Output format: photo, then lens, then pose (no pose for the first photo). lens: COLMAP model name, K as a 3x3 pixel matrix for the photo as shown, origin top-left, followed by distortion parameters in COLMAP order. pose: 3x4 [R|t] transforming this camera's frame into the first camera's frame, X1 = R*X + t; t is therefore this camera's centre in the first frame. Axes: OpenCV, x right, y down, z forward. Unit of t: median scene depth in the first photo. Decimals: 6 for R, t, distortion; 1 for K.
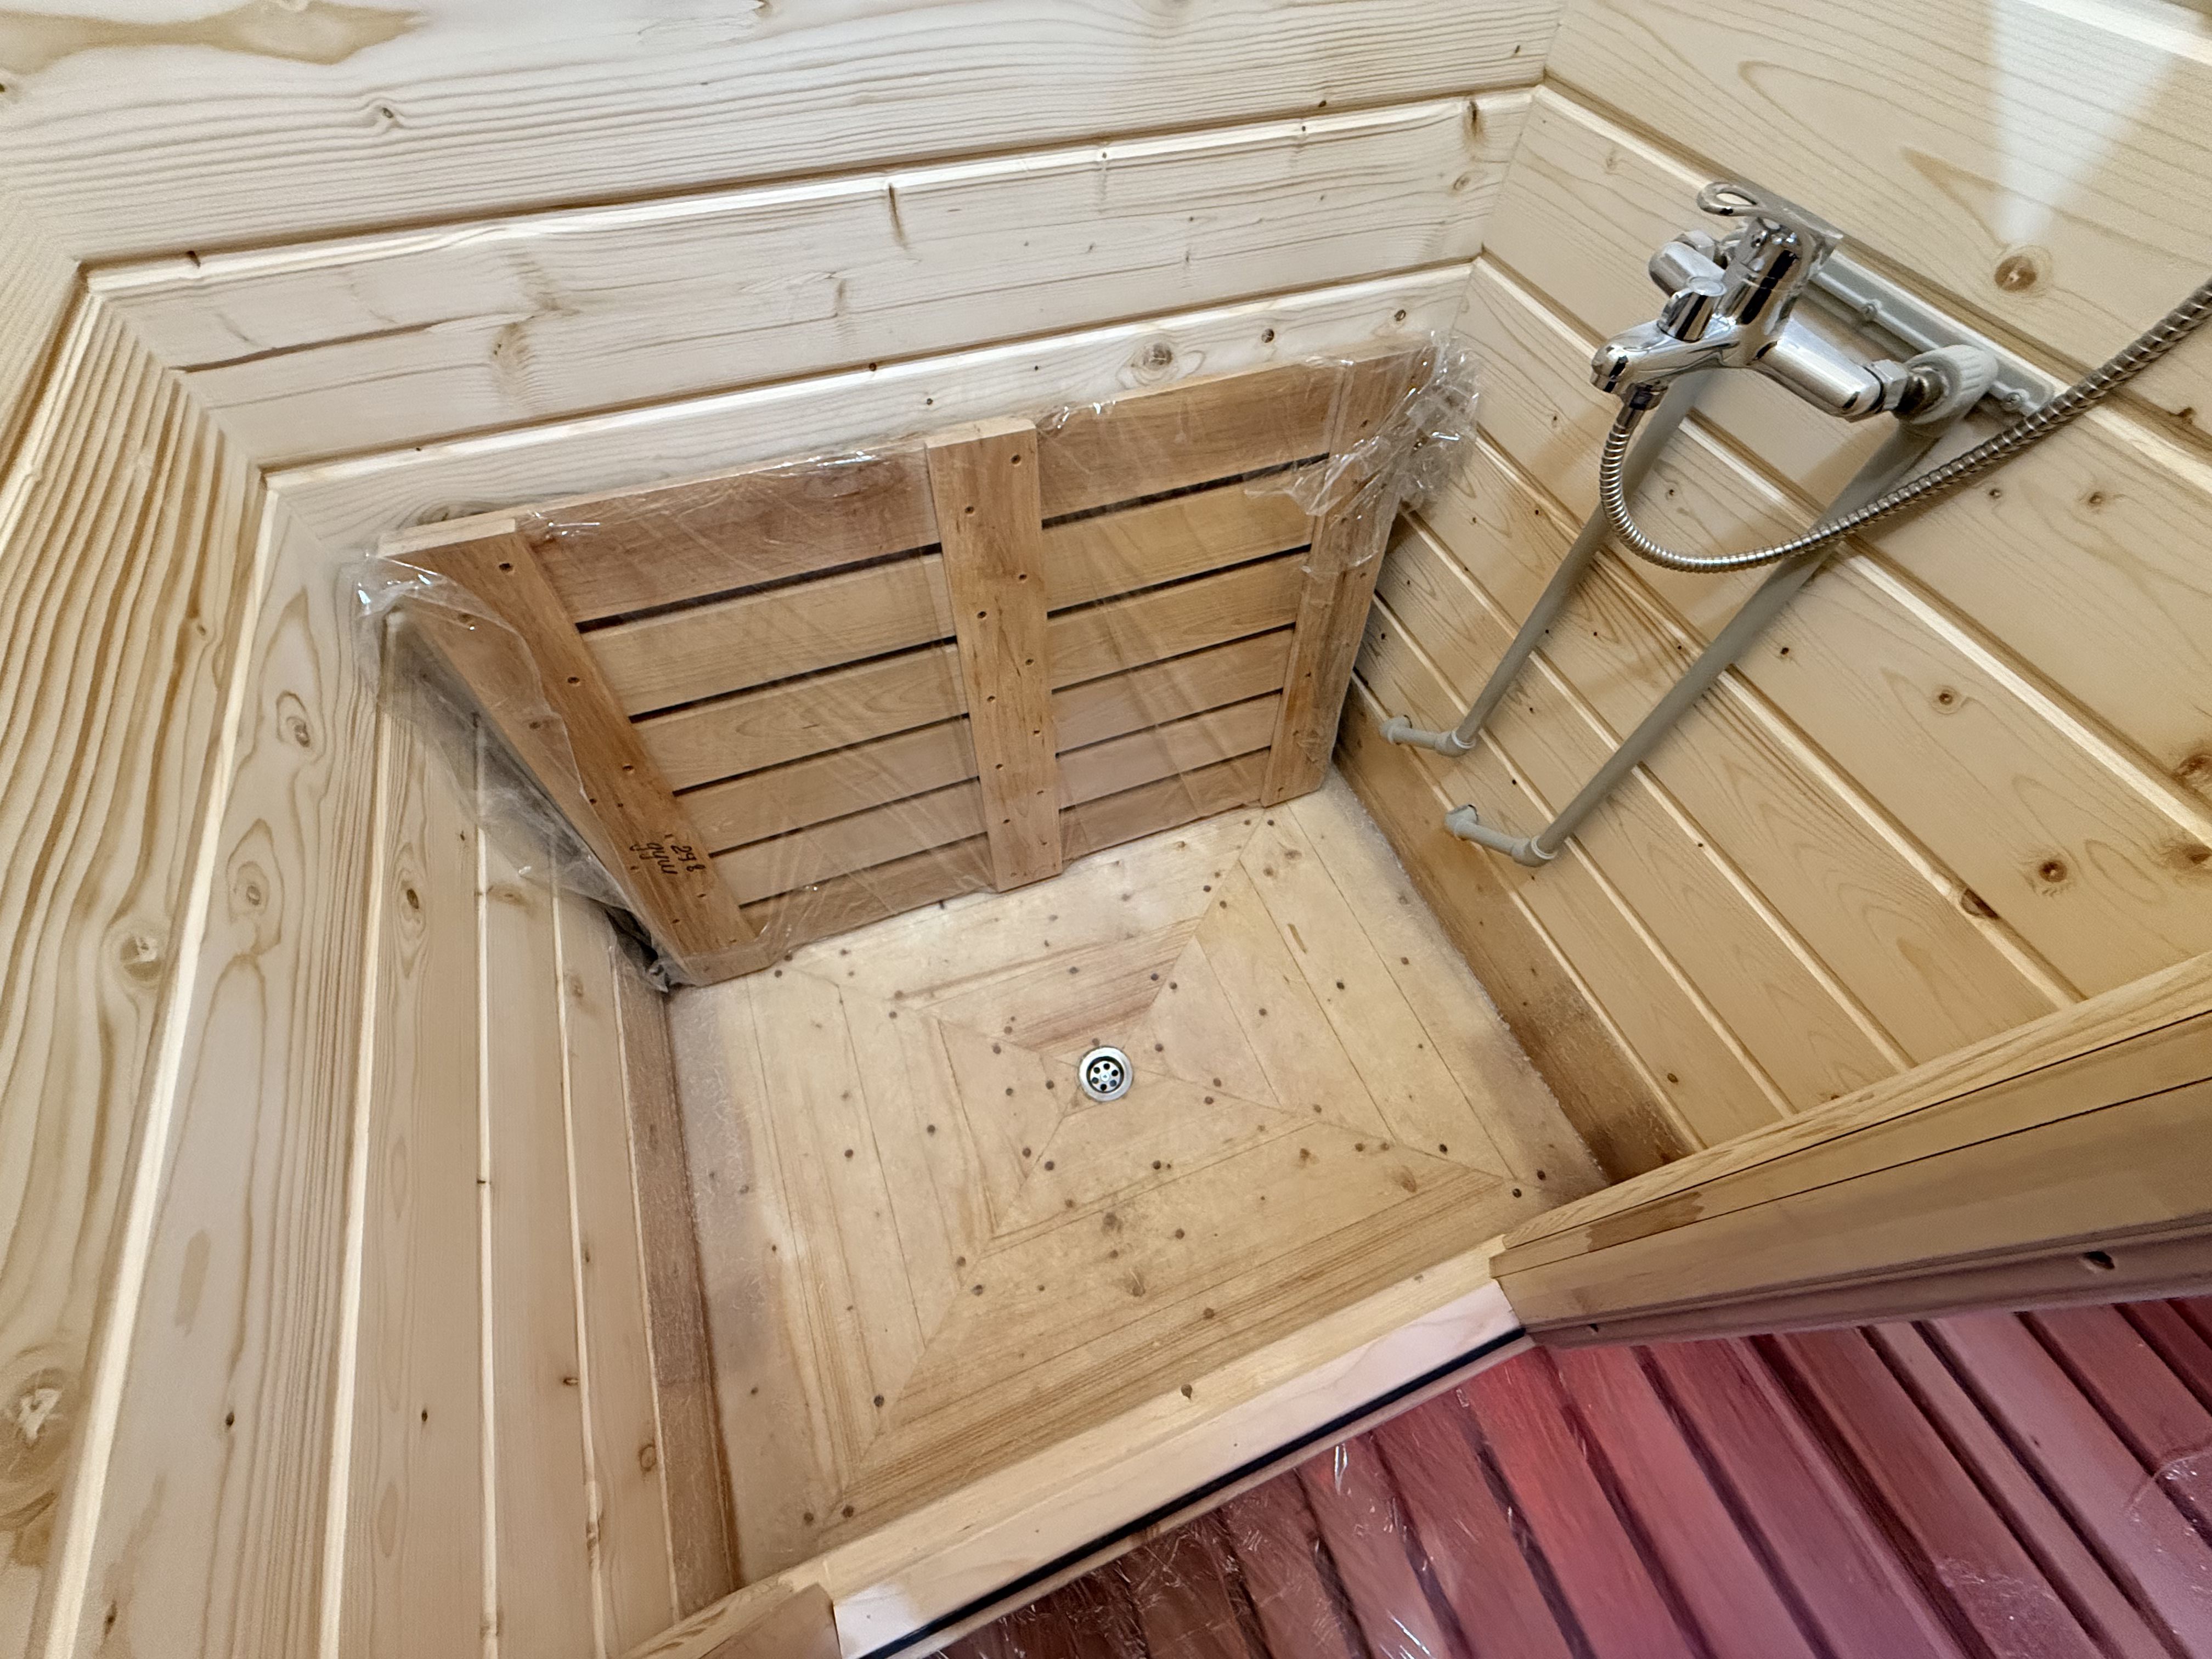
lens RADIAL K [[888.3, 0, 1096.3], [0, 888.3, 826.7], [0, 0, 1]] dist [0.000315, 0.000510]
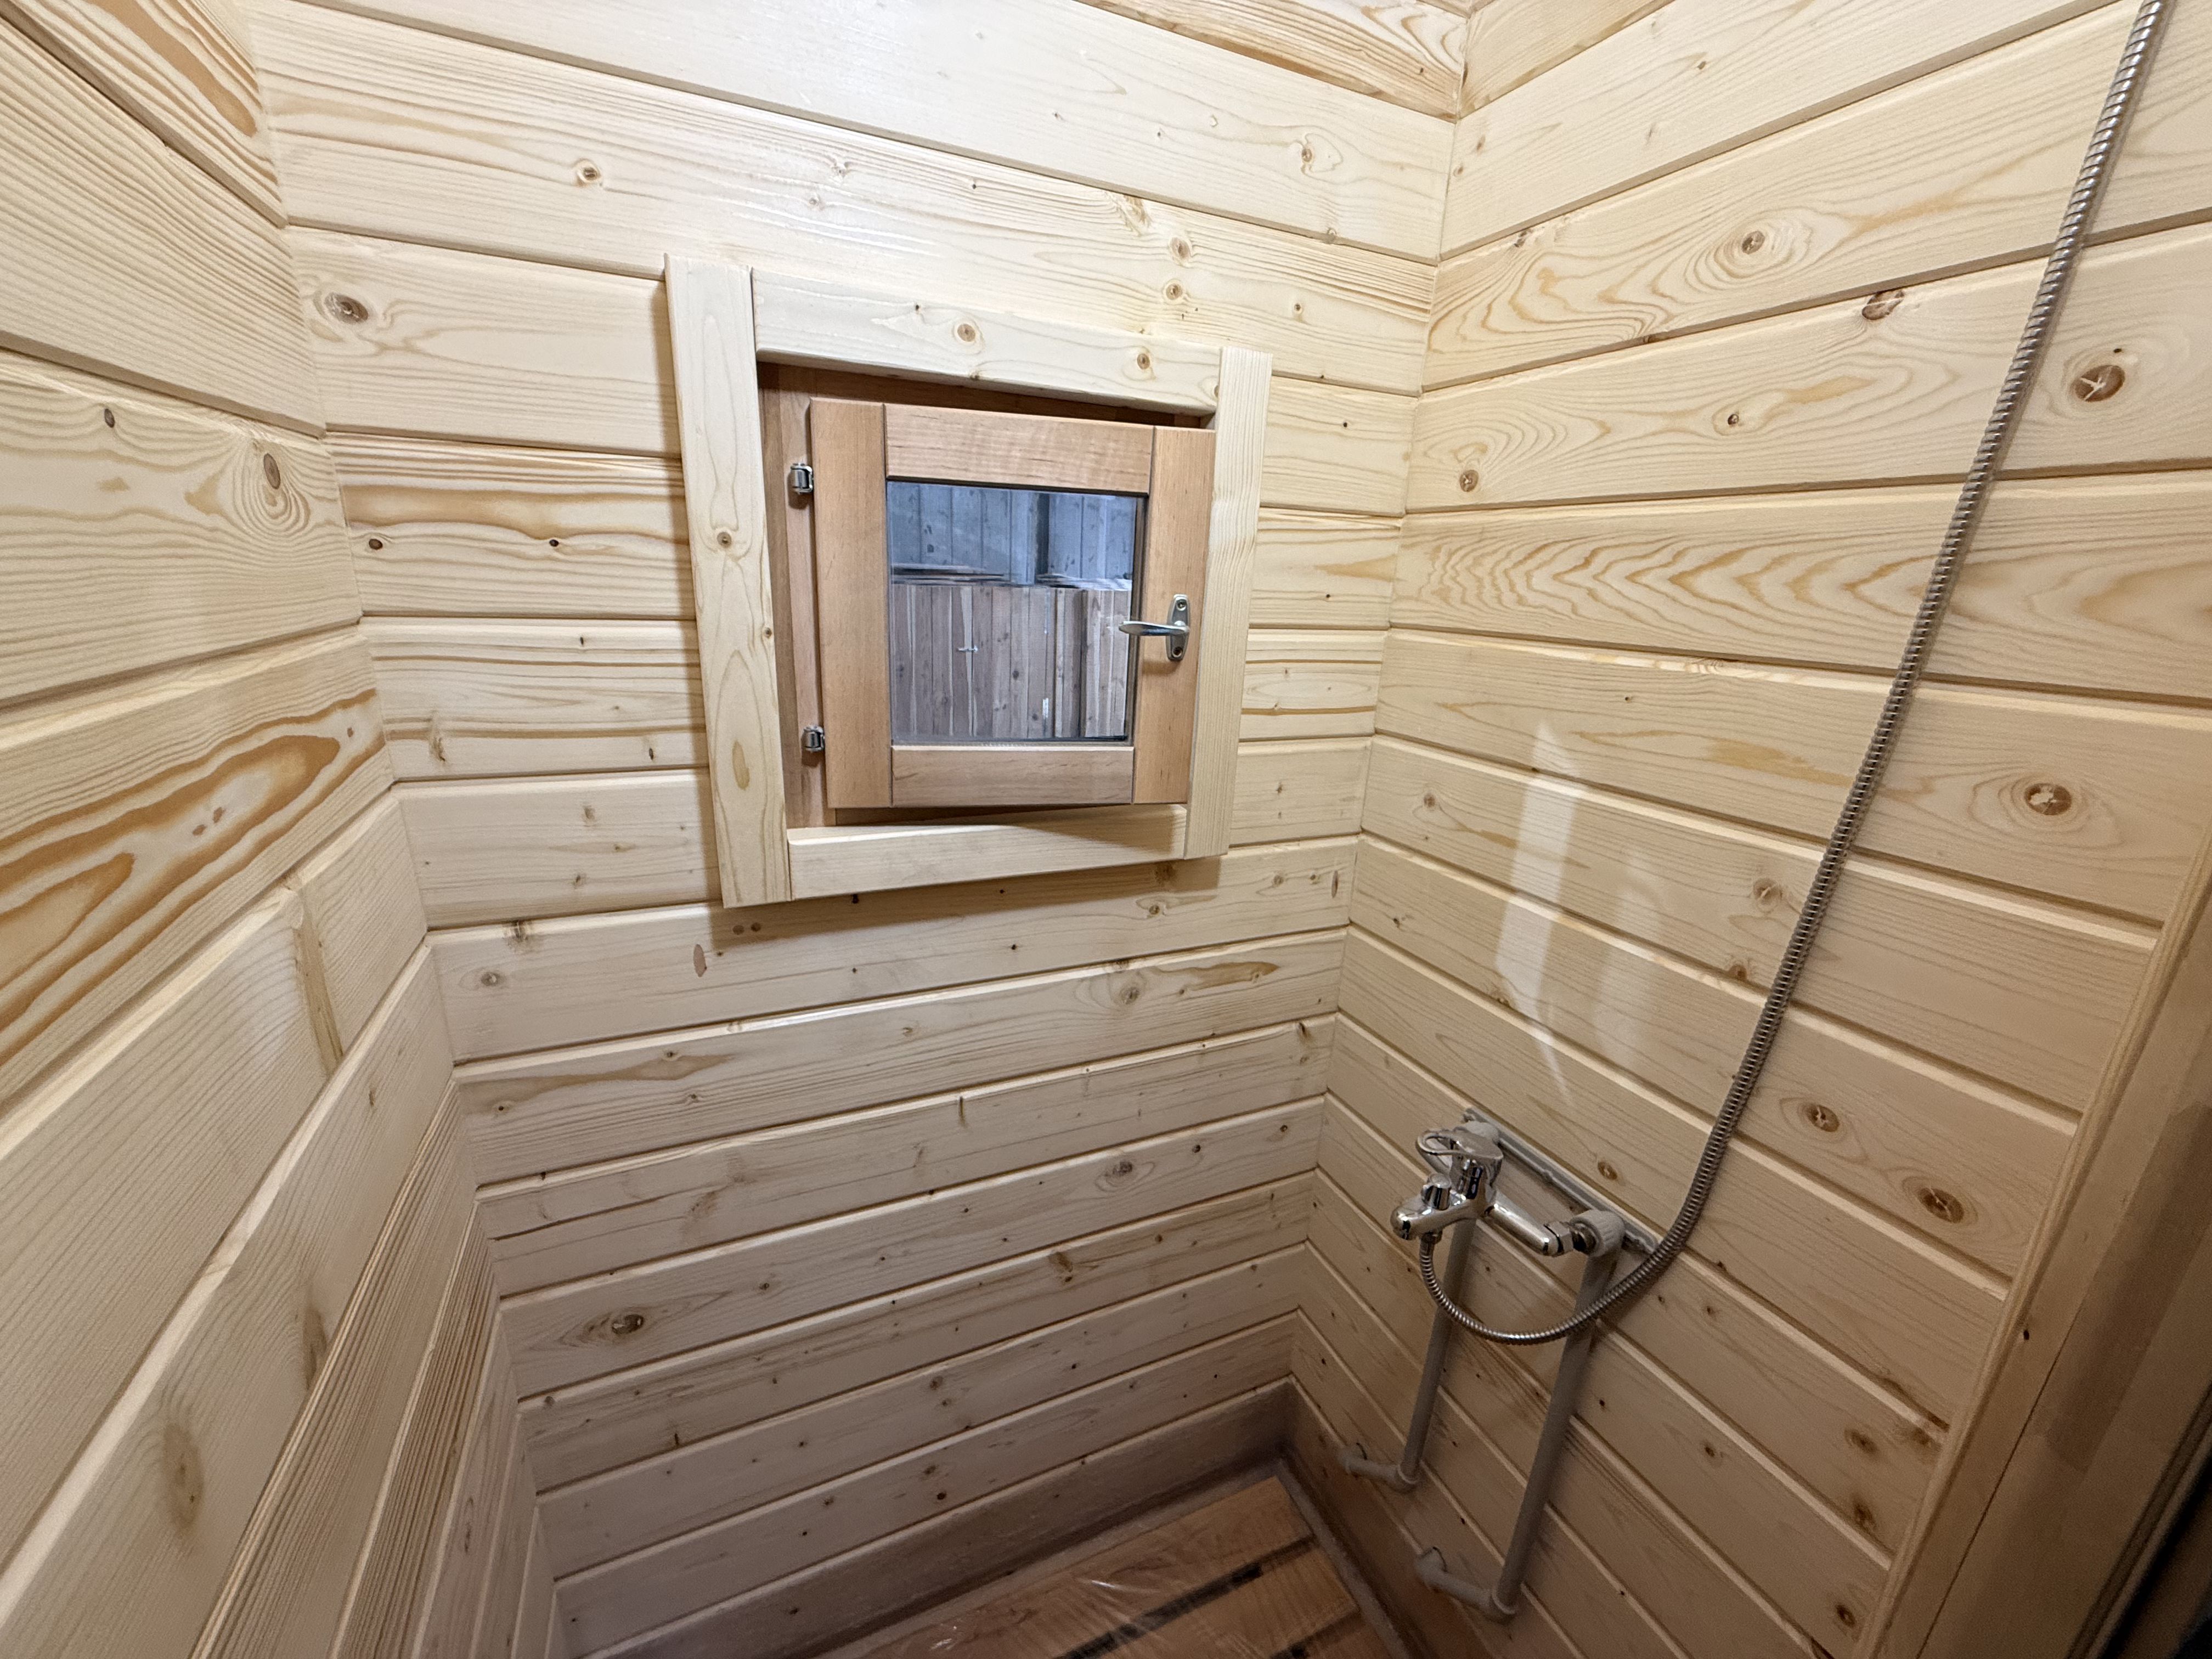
lens RADIAL K [[888.3, 0, 1096.3], [0, 888.3, 826.7], [0, 0, 1]] dist [0.000315, 0.000510]
pose [[0.998318, 0.000474, 0.057966, -0.071684], [0.036770, 0.767880, -0.639537, -0.036355], [-0.044814, 0.640593, 0.766571, -0.578163]]
